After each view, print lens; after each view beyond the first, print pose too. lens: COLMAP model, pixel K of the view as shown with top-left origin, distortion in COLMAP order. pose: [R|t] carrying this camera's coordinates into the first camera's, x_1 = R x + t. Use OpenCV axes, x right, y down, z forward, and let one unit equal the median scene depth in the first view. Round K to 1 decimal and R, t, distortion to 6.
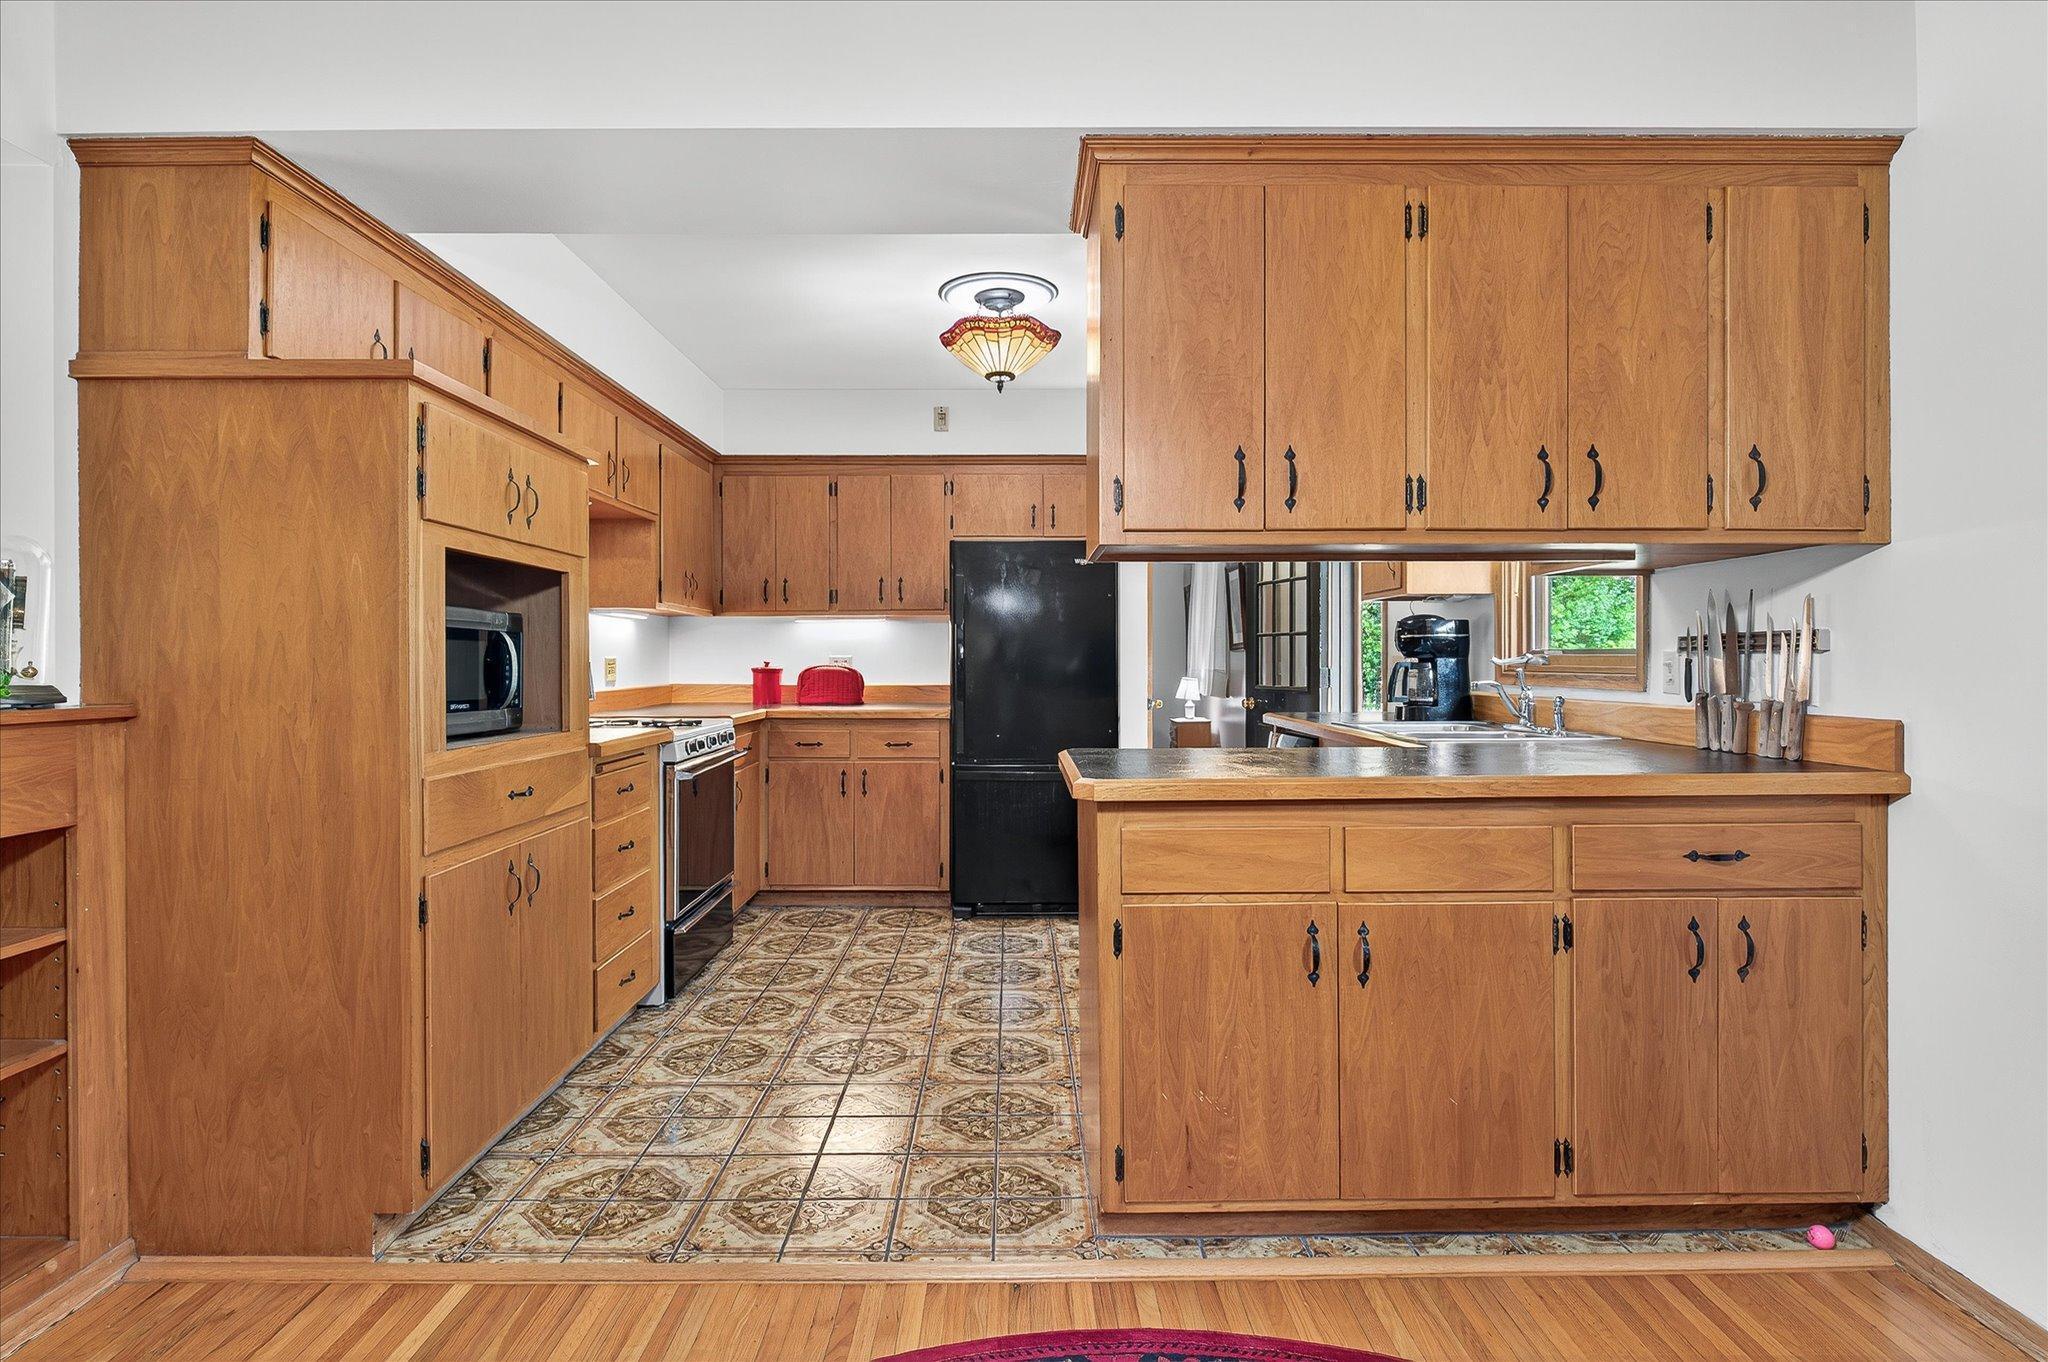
lens RADIAL K [[901.5, 0, 1013.8], [0, 901.5, 666.8], [0, 0, 1]] dist [-0.002387, -0.002193]
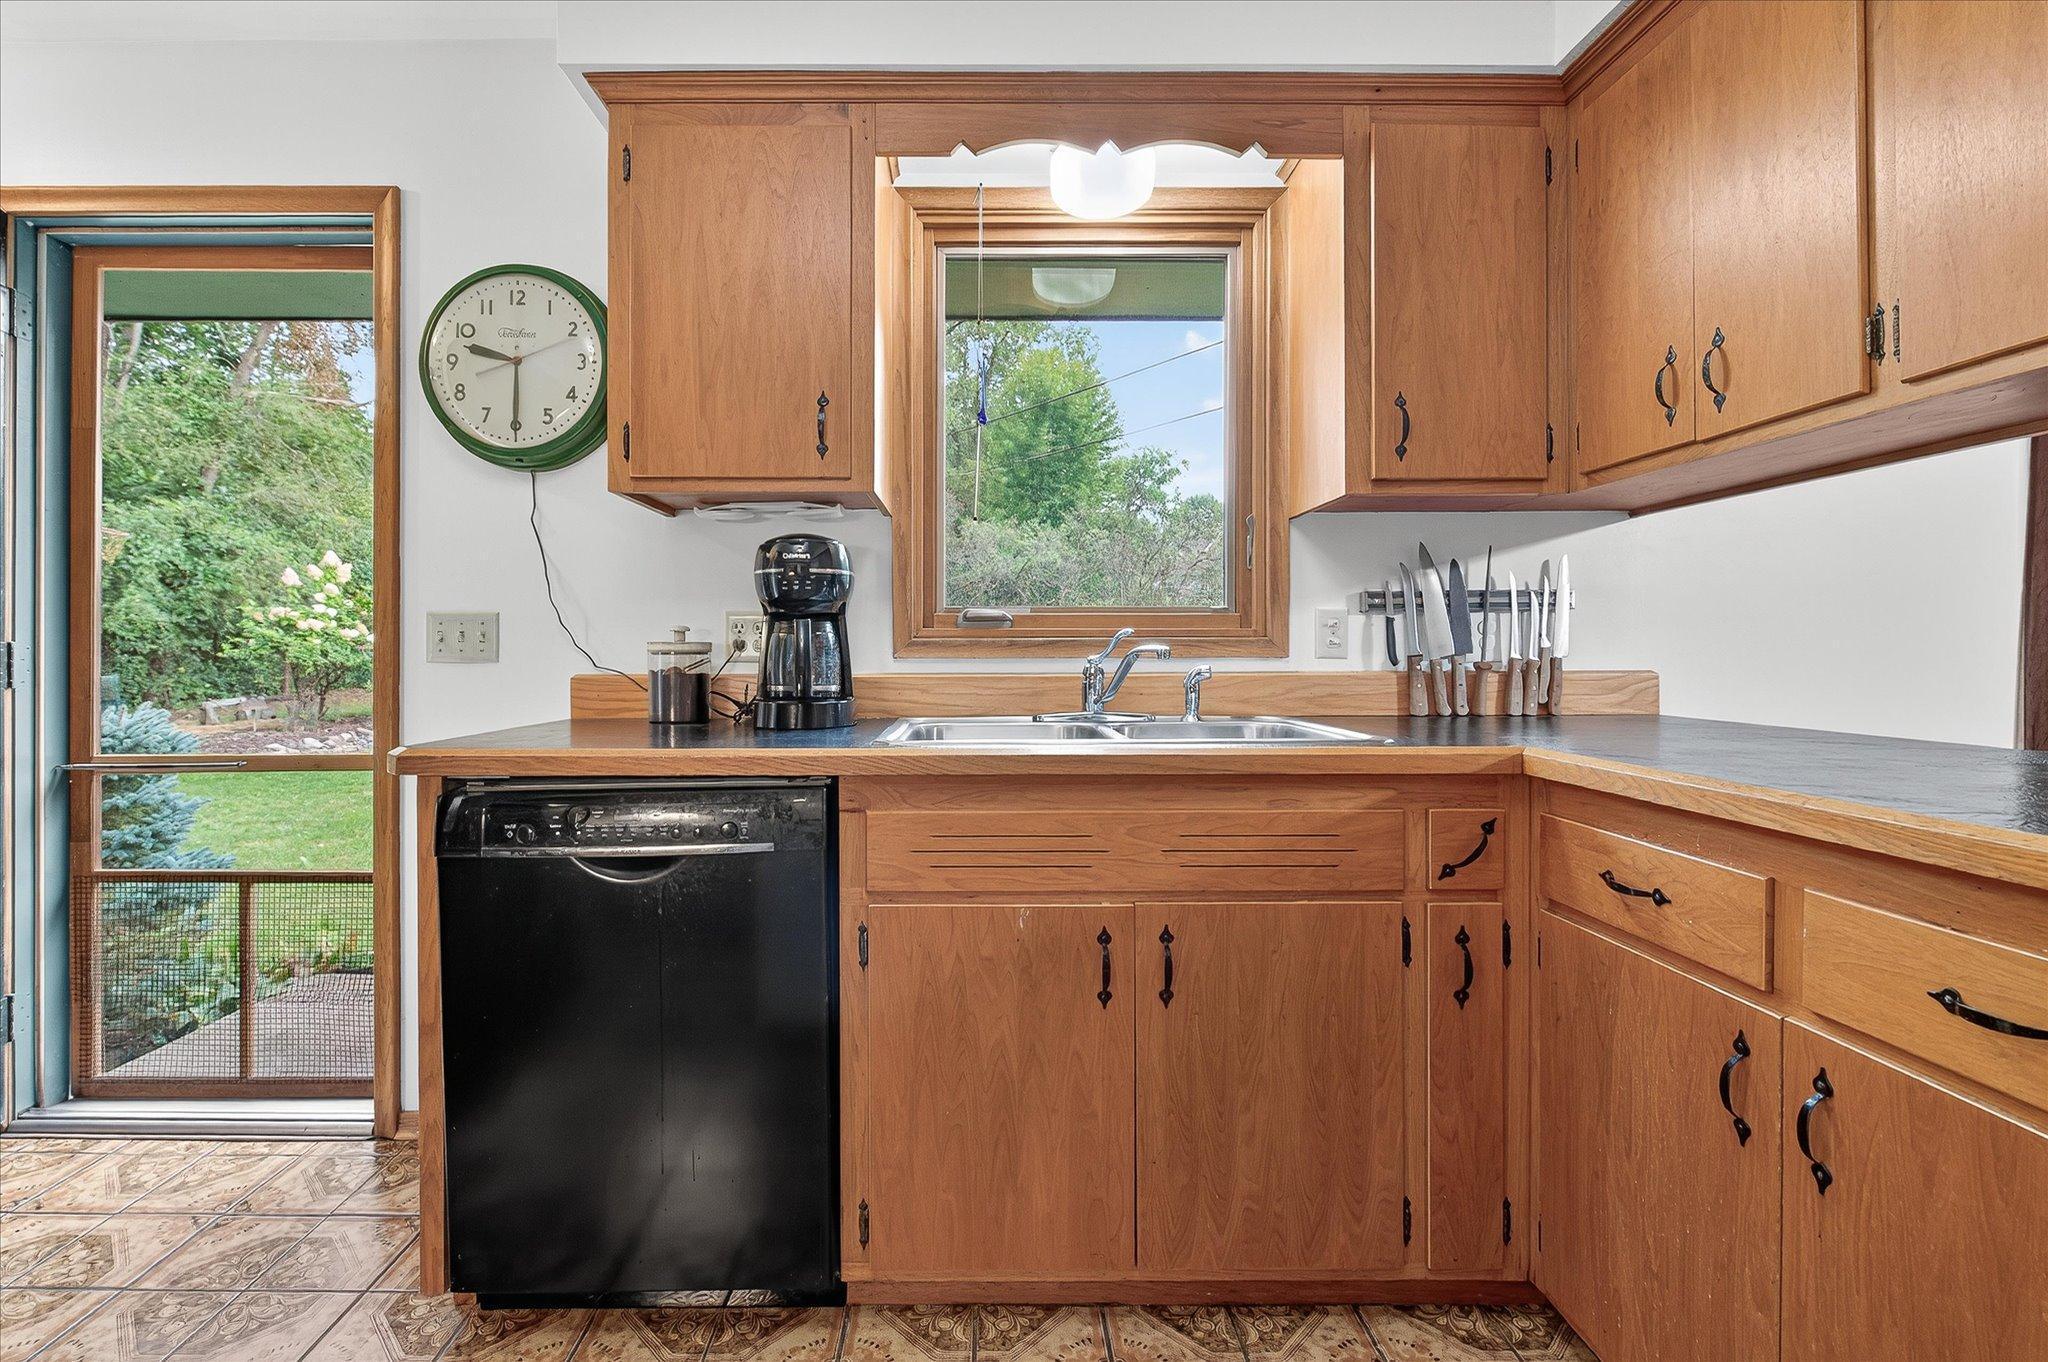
lens RADIAL K [[901.5, 0, 980.5], [0, 901.5, 654.3], [0, 0, 1]] dist [-0.002387, -0.002193]
pose [[0.027214, 0.000512, 0.999629, -0.085013], [0.007940, 0.999968, -0.000728, 0.013826], [-0.999598, 0.007957, 0.027209, 0.762719]]
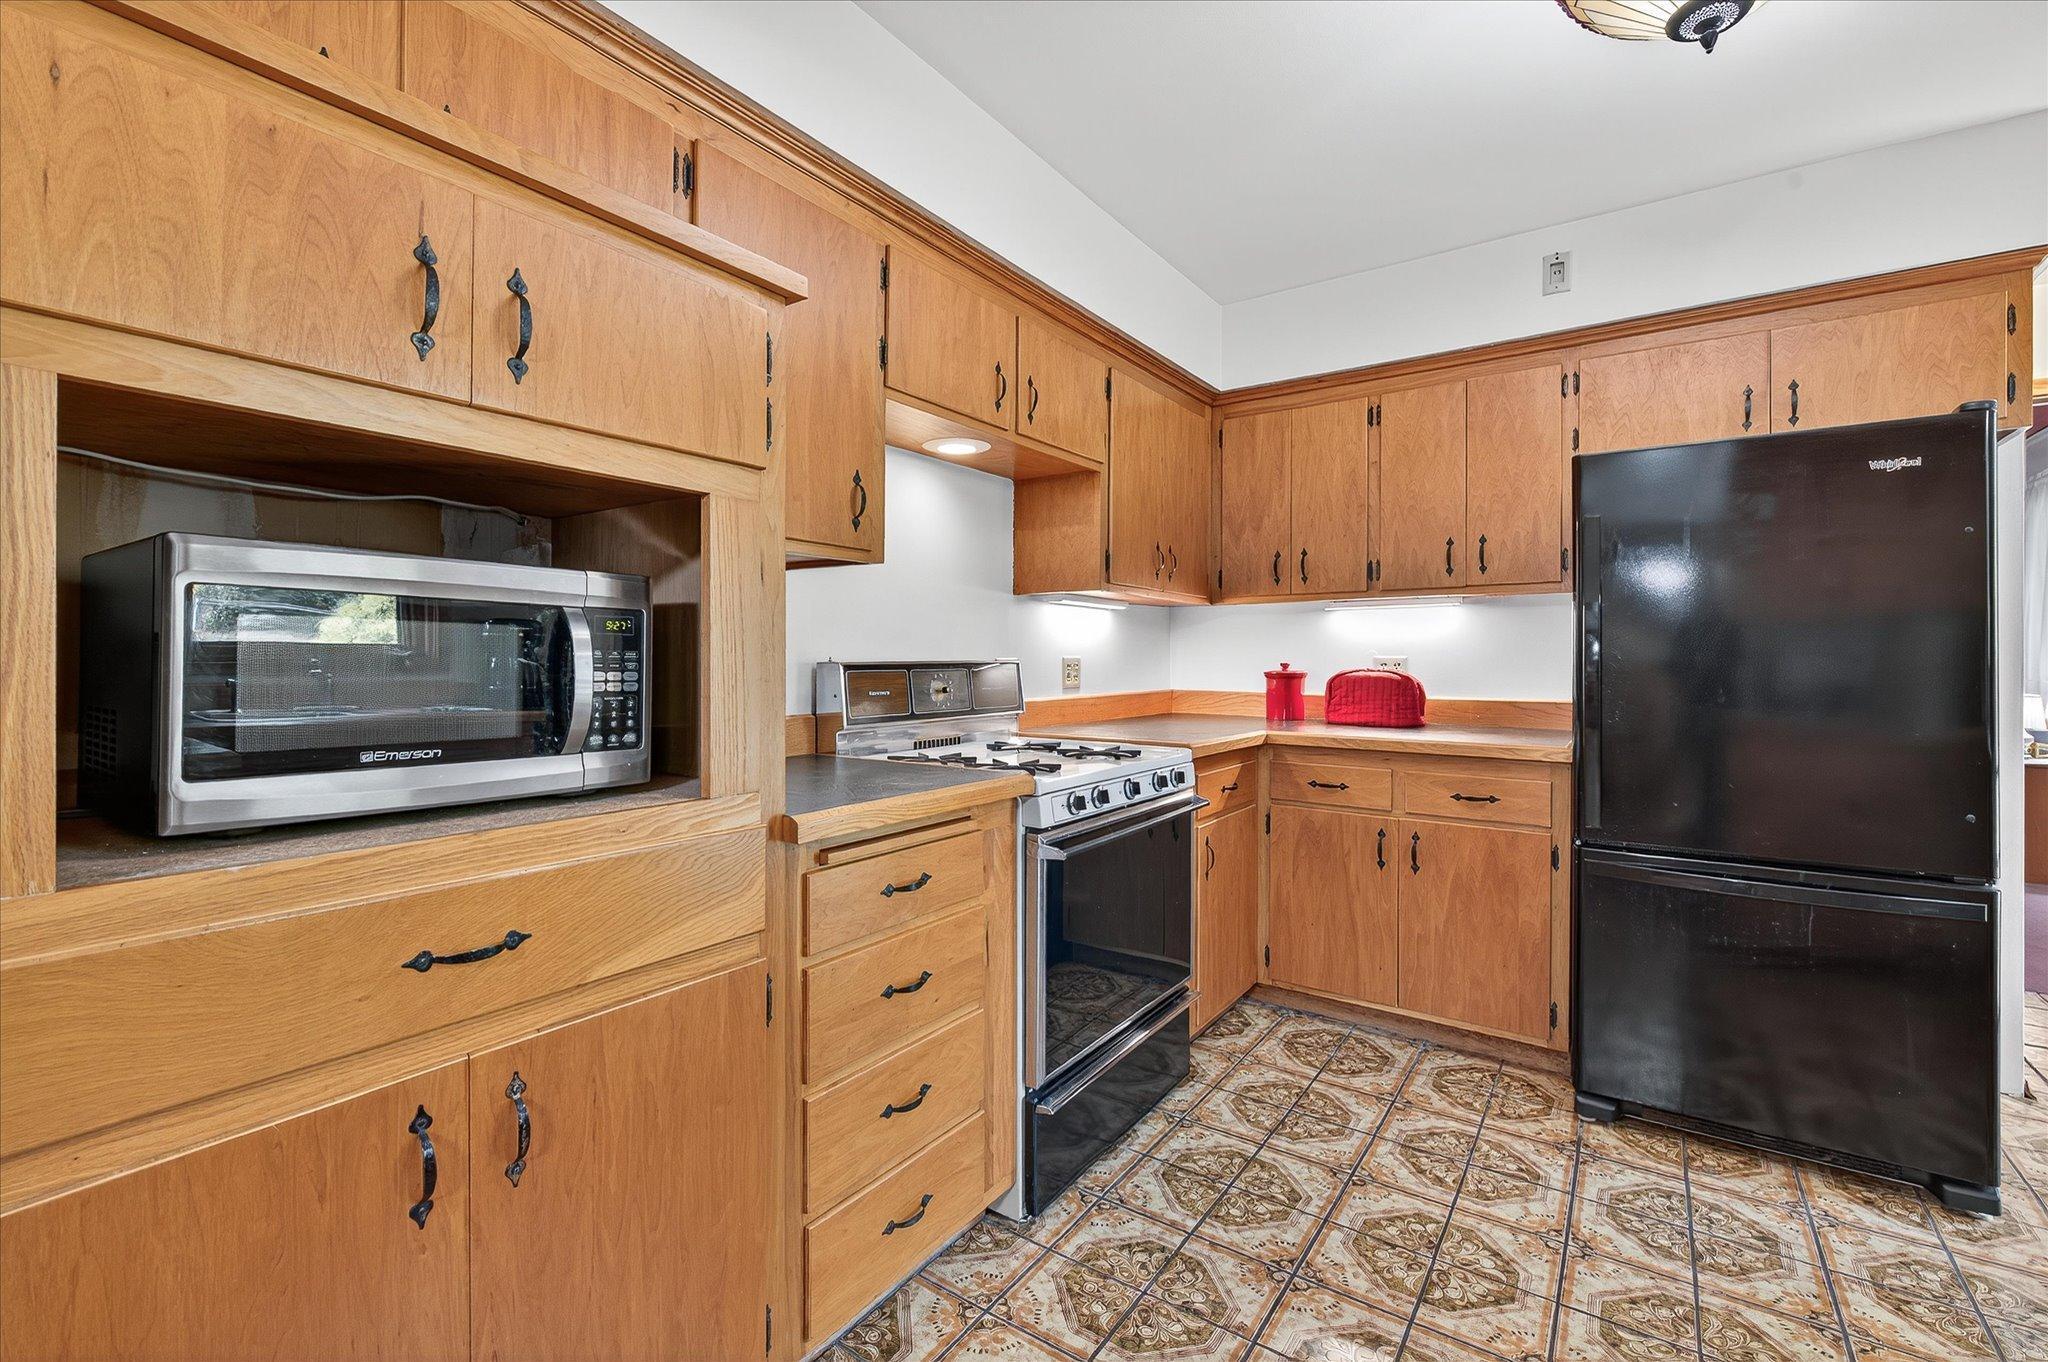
lens RADIAL K [[901.5, 0, 1004.4], [0, 901.5, 654.2], [0, 0, 1]] dist [-0.002387, -0.002193]
pose [[0.806088, 0.002106, -0.591791, -0.024210], [-0.010504, 0.999887, -0.010750, -0.004103], [0.591702, 0.014882, 0.806019, 0.343202]]
